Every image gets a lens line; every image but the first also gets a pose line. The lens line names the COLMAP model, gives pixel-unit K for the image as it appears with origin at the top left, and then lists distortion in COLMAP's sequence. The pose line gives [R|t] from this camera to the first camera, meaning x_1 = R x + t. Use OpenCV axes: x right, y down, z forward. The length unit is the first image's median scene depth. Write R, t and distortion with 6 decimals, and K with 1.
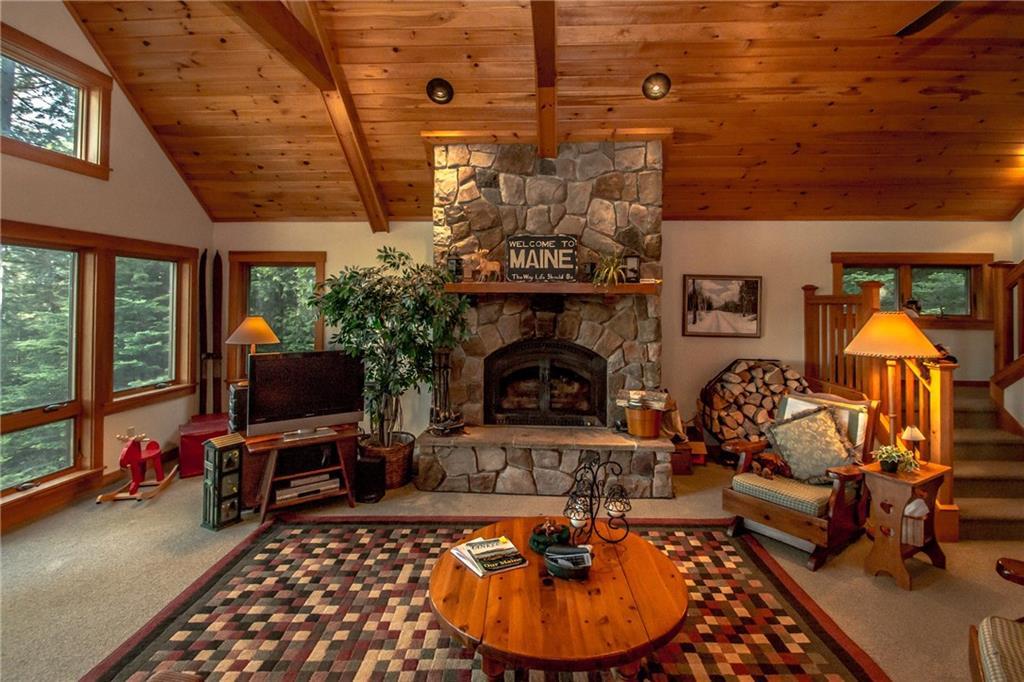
lens RADIAL K [[479.6, 0, 526.4], [0, 479.6, 292.8], [0, 0, 1]] dist [-0.004432, -0.000817]
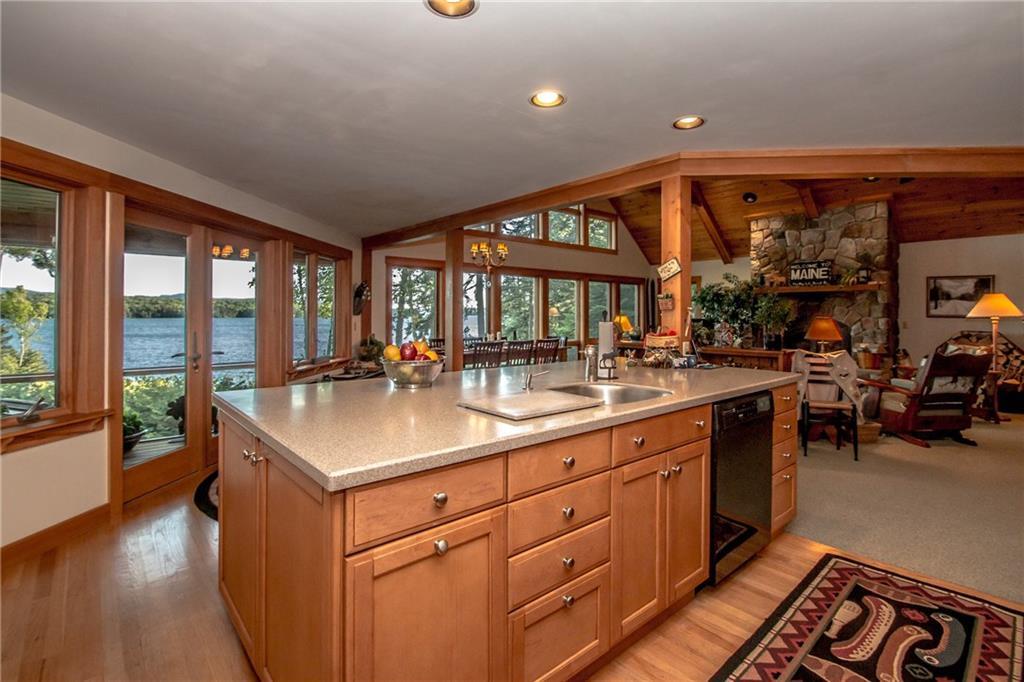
lens RADIAL K [[486.5, 0, 506.7], [0, 486.5, 316.0], [0, 0, 1]] dist [-0.026970, -0.000578]
pose [[0.685882, -0.003251, -0.727706, 0.591870], [0.017771, 0.999767, 0.012283, 0.051041], [0.727496, -0.021357, 0.685780, -1.170083]]
